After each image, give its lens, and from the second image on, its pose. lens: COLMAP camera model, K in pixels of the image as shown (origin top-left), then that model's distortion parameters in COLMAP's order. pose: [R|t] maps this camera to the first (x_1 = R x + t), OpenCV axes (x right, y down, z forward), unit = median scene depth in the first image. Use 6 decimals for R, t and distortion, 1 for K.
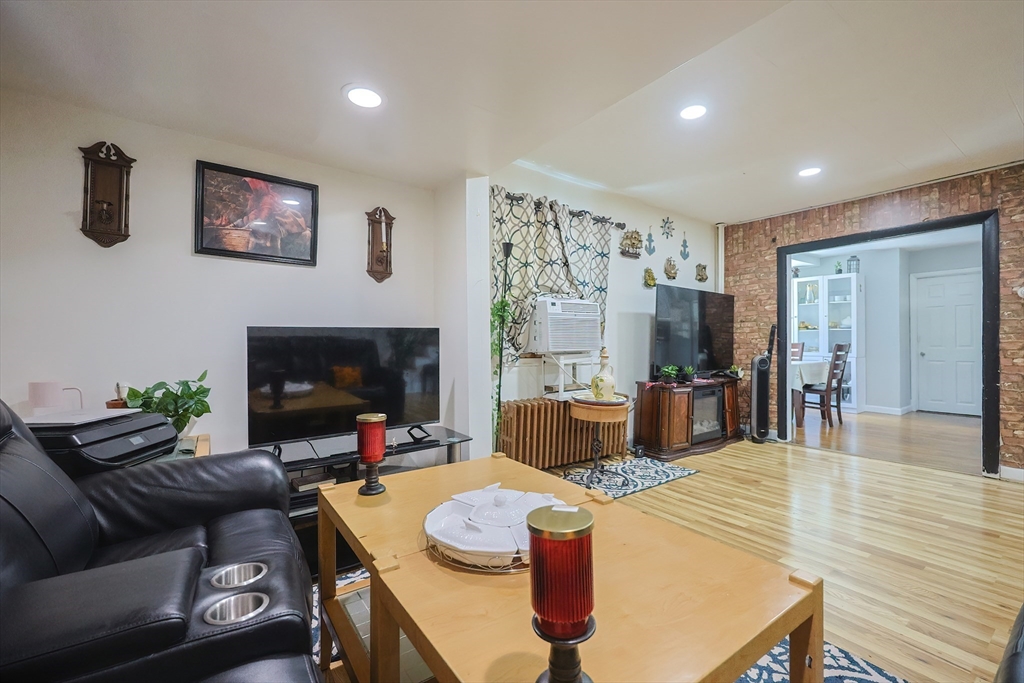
lens RADIAL K [[438.0, 0, 515.2], [0, 438.0, 342.3], [0, 0, 1]] dist [-0.000383, 0.000710]
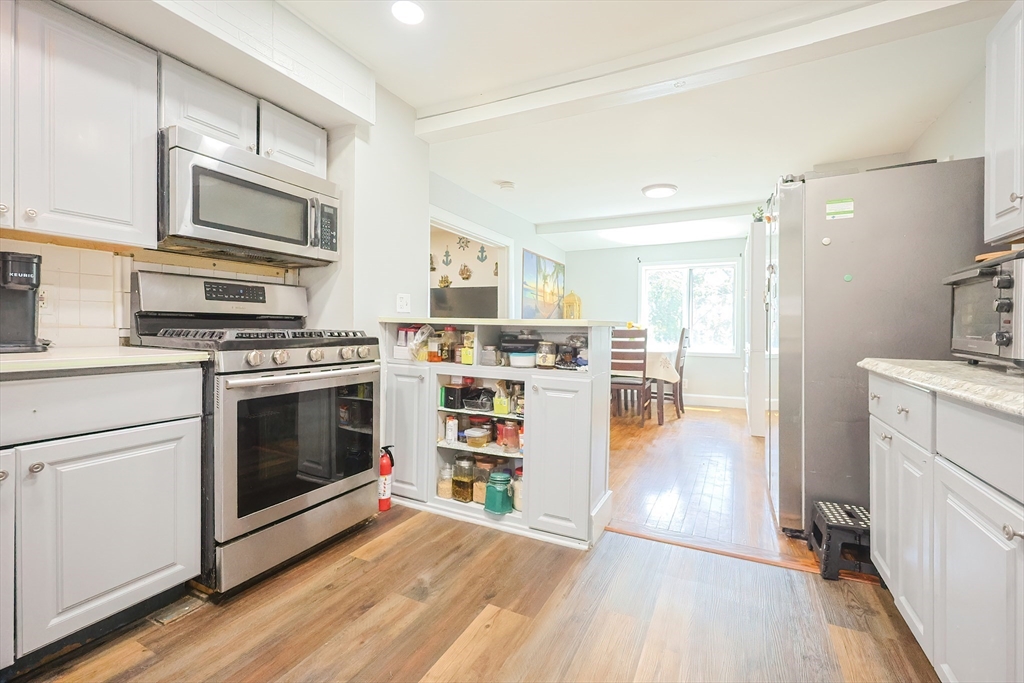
lens RADIAL K [[438.0, 0, 507.3], [0, 438.0, 335.3], [0, 0, 1]] dist [-0.000383, 0.000710]
pose [[0.439990, 0.016983, -0.897842, 1.760219], [-0.008064, 0.999856, 0.014961, 0.005430], [0.897967, 0.000657, 0.440063, 0.567078]]
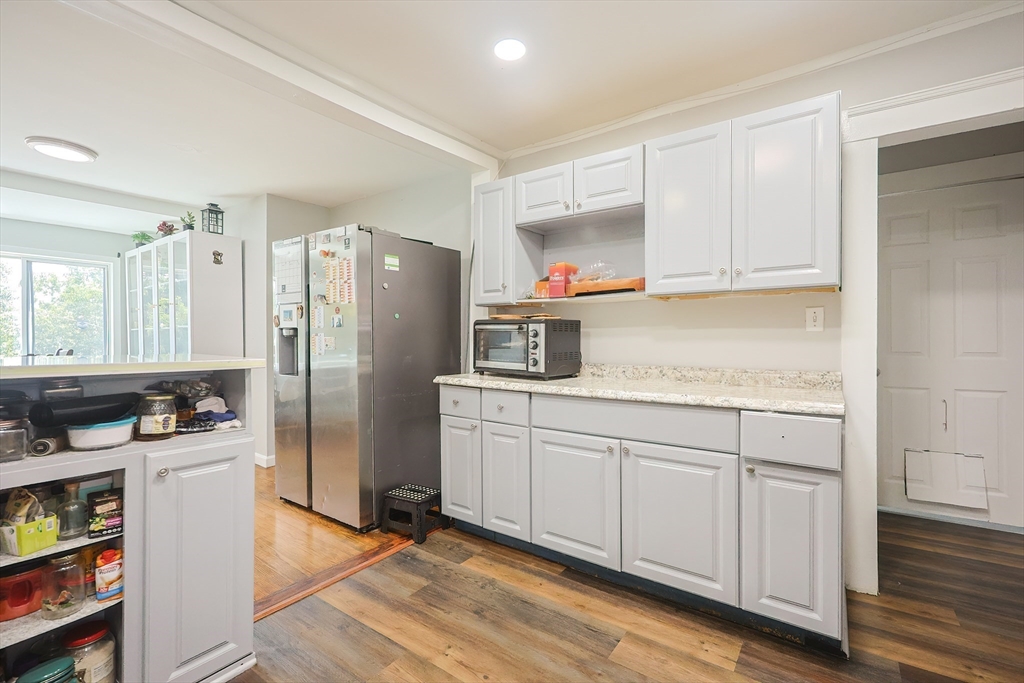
lens RADIAL K [[438.0, 0, 533.5], [0, 438.0, 344.4], [0, 0, 1]] dist [-0.000383, 0.000710]
pose [[0.941035, -0.005526, 0.338264, 1.472585], [0.001280, 0.999918, 0.012776, -0.019036], [-0.338307, -0.011590, 0.940964, 0.448055]]
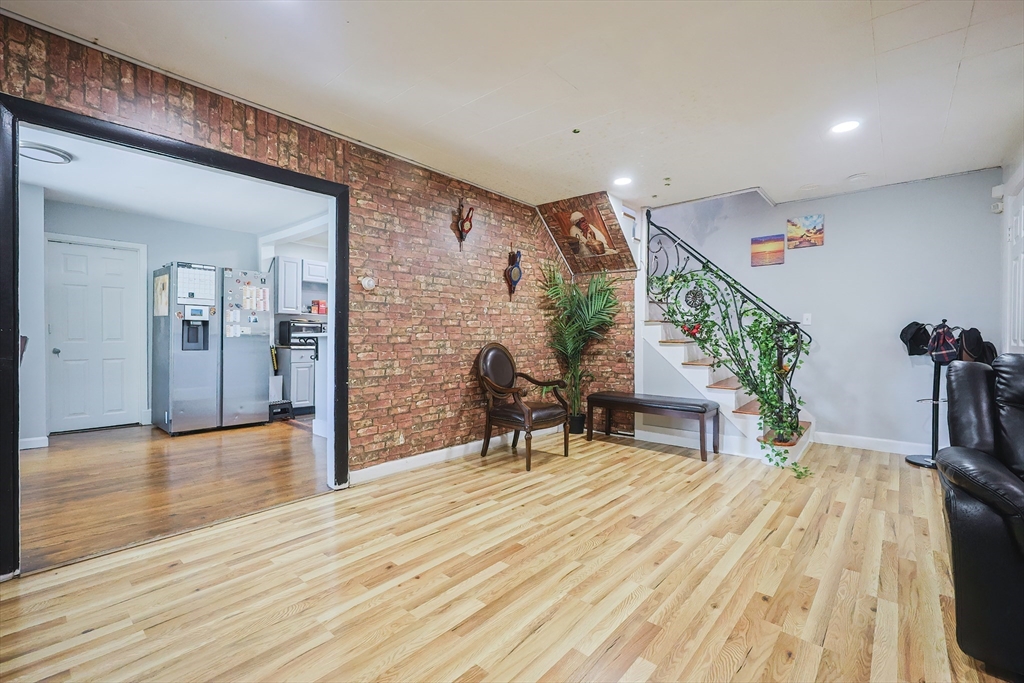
lens RADIAL K [[438.0, 0, 517.3], [0, 438.0, 342.1], [0, 0, 1]] dist [-0.000383, 0.000710]
pose [[-0.235259, -0.011755, 0.971862, 0.115362], [-0.005792, 0.999926, 0.010692, 0.001120], [-0.971915, -0.003114, -0.235310, 0.685711]]
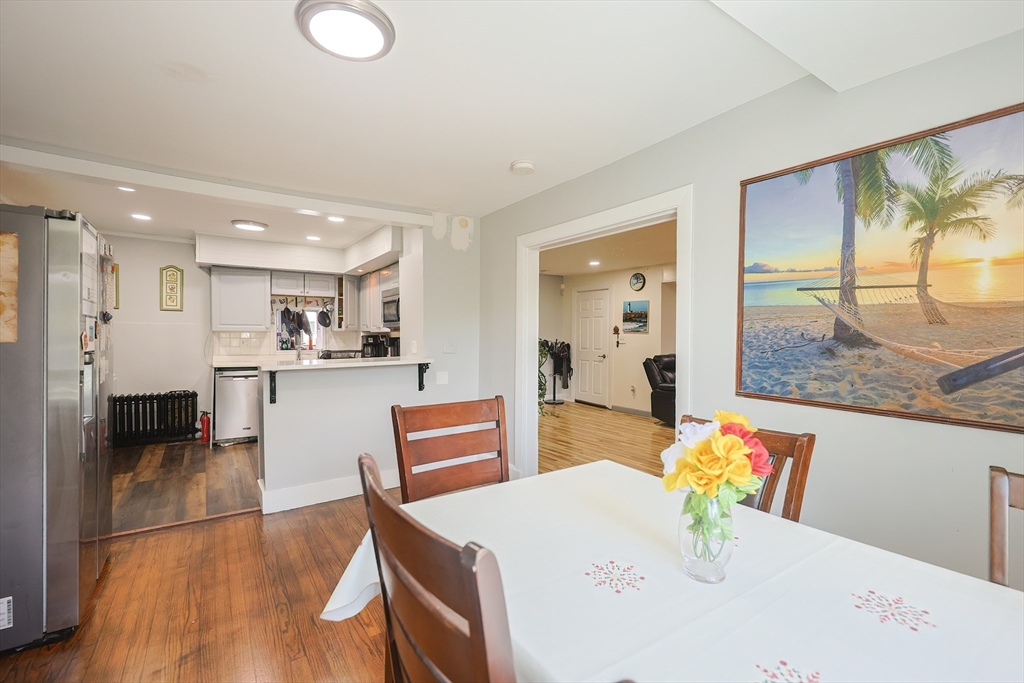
lens RADIAL K [[438.0, 0, 519.1], [0, 438.0, 343.2], [0, 0, 1]] dist [-0.000383, 0.000710]
pose [[-0.999948, -0.002524, 0.009862, 0.890241], [-0.002373, 0.999880, 0.015292, -0.053133], [-0.009899, 0.015268, -0.999834, 1.655708]]
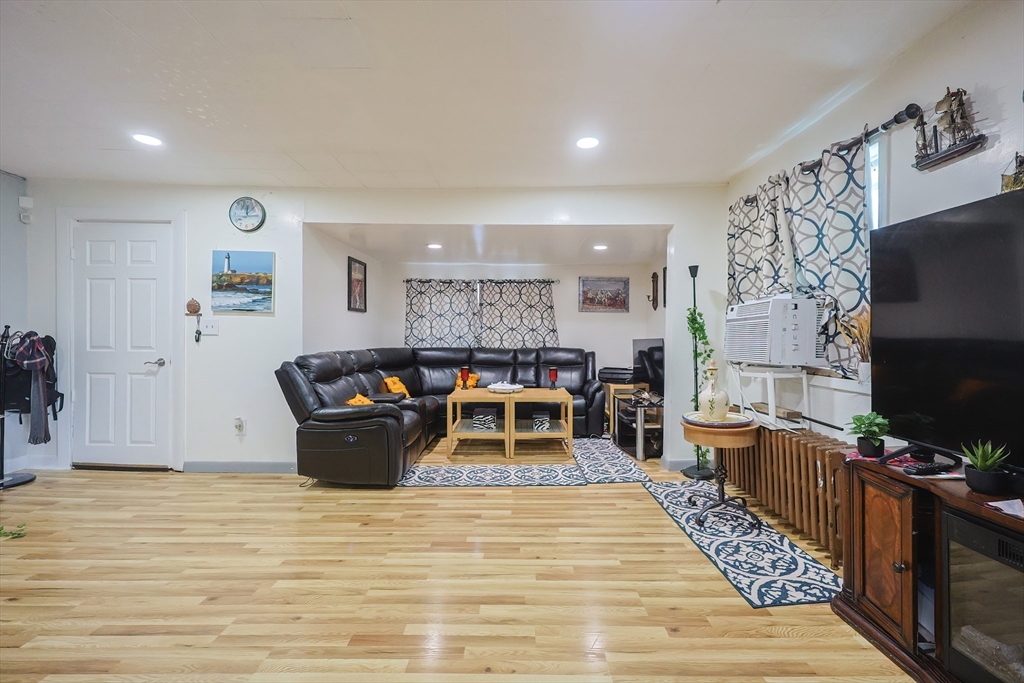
lens RADIAL K [[438.0, 0, 518.4], [0, 438.0, 340.2], [0, 0, 1]] dist [-0.000383, 0.000710]
pose [[-0.582802, 0.002352, -0.812610, 0.846698], [-0.002186, 0.999988, 0.004461, -0.020352], [0.812611, 0.004376, -0.582790, 0.904065]]
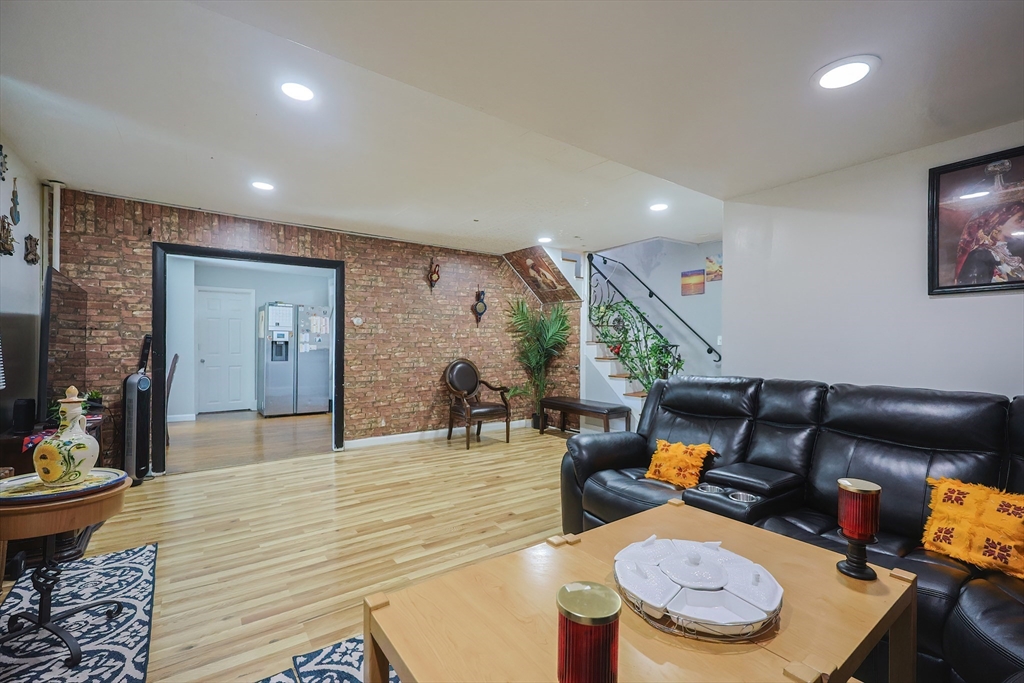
lens RADIAL K [[438.0, 0, 527.0], [0, 438.0, 345.8], [0, 0, 1]] dist [-0.000383, 0.000710]
pose [[-0.026925, -0.004259, 0.999628, -0.264045], [-0.007760, 0.999962, 0.004051, -0.032052], [-0.999607, -0.007648, -0.026958, 0.348271]]
